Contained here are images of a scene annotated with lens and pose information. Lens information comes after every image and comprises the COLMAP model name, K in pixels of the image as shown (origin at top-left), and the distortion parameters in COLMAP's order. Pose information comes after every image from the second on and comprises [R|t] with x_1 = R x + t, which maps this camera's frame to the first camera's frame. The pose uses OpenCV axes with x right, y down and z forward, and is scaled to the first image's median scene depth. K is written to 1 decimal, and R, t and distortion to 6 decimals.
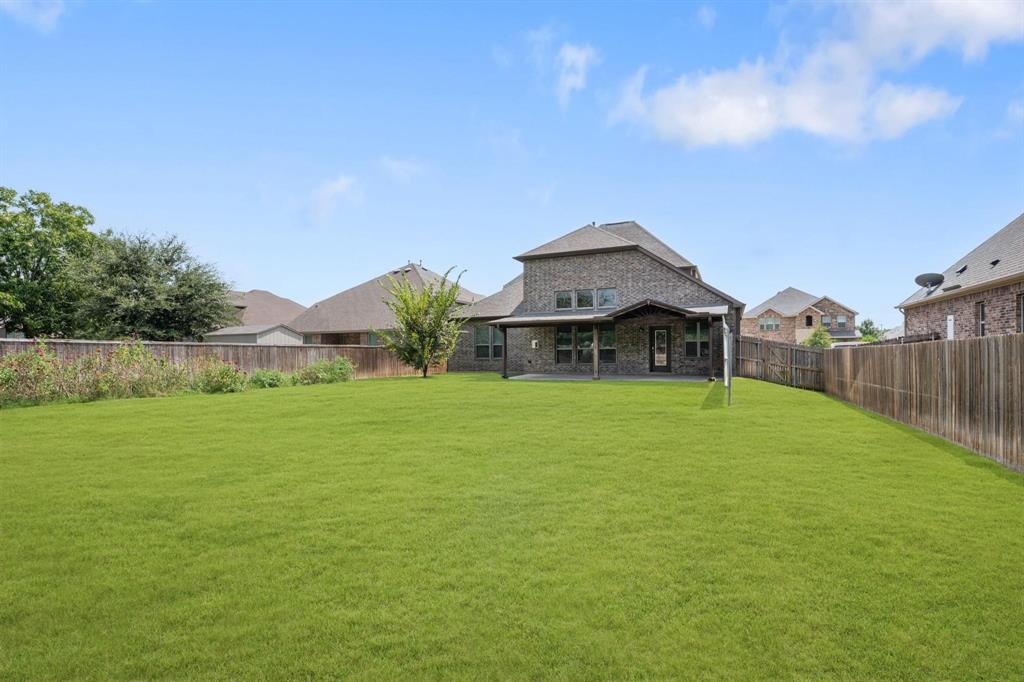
lens RADIAL K [[498.5, 0, 510.3], [0, 498.5, 355.8], [0, 0, 1]] dist [0.021882, 0.000162]
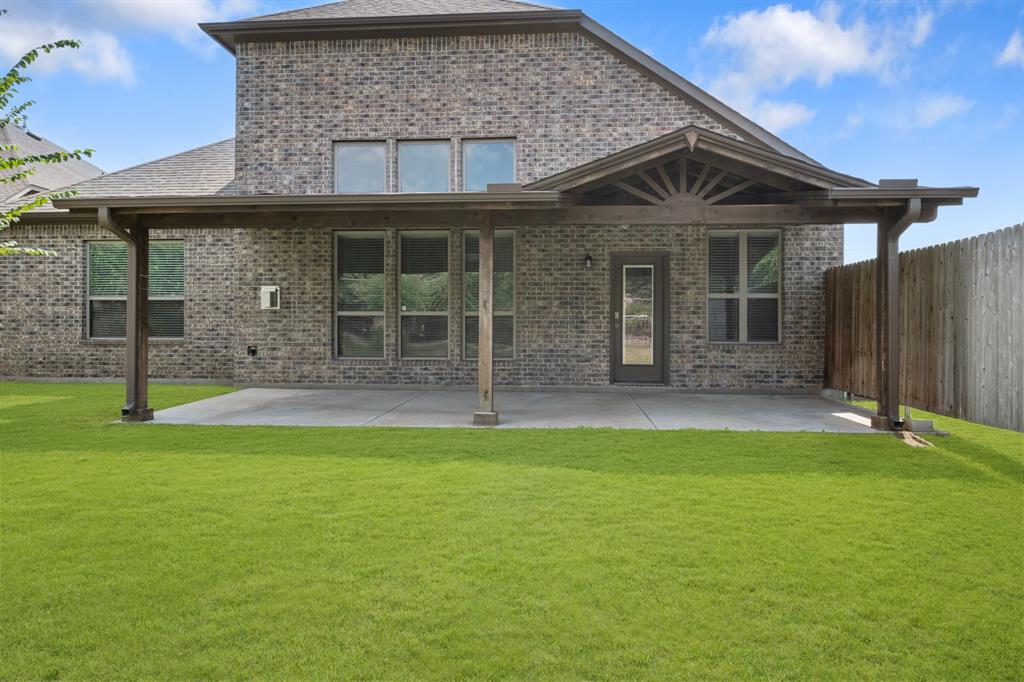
lens RADIAL K [[703.1, 0, 509.3], [0, 703.1, 329.3], [0, 0, 1]] dist [-0.001592, -0.001359]
pose [[0.944236, 0.012137, 0.329047, 0.049183], [-0.011017, 0.999925, -0.005268, -0.001910], [-0.329086, 0.001349, 0.944299, 0.539199]]
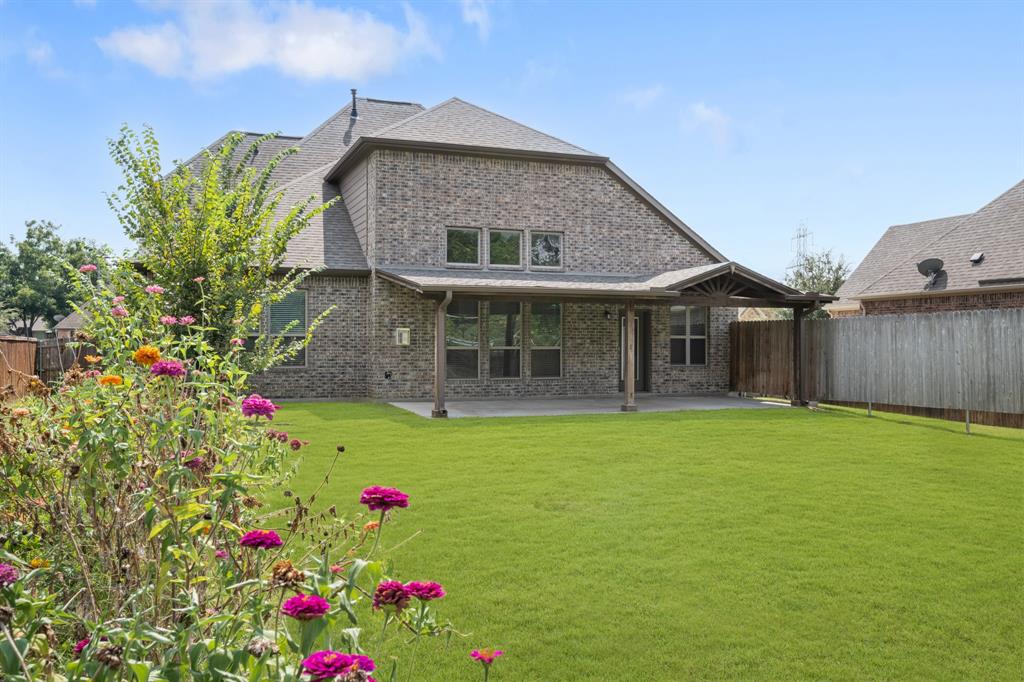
lens RADIAL K [[883.2, 0, 512.0], [0, 883.2, 341.0], [0, 0, 1]] dist [-0.002225, -0.002337]
pose [[0.705496, 0.014886, 0.708558, -0.473541], [-0.006098, 0.999870, -0.014935, -0.008329], [-0.708688, 0.006216, 0.705495, 0.382976]]
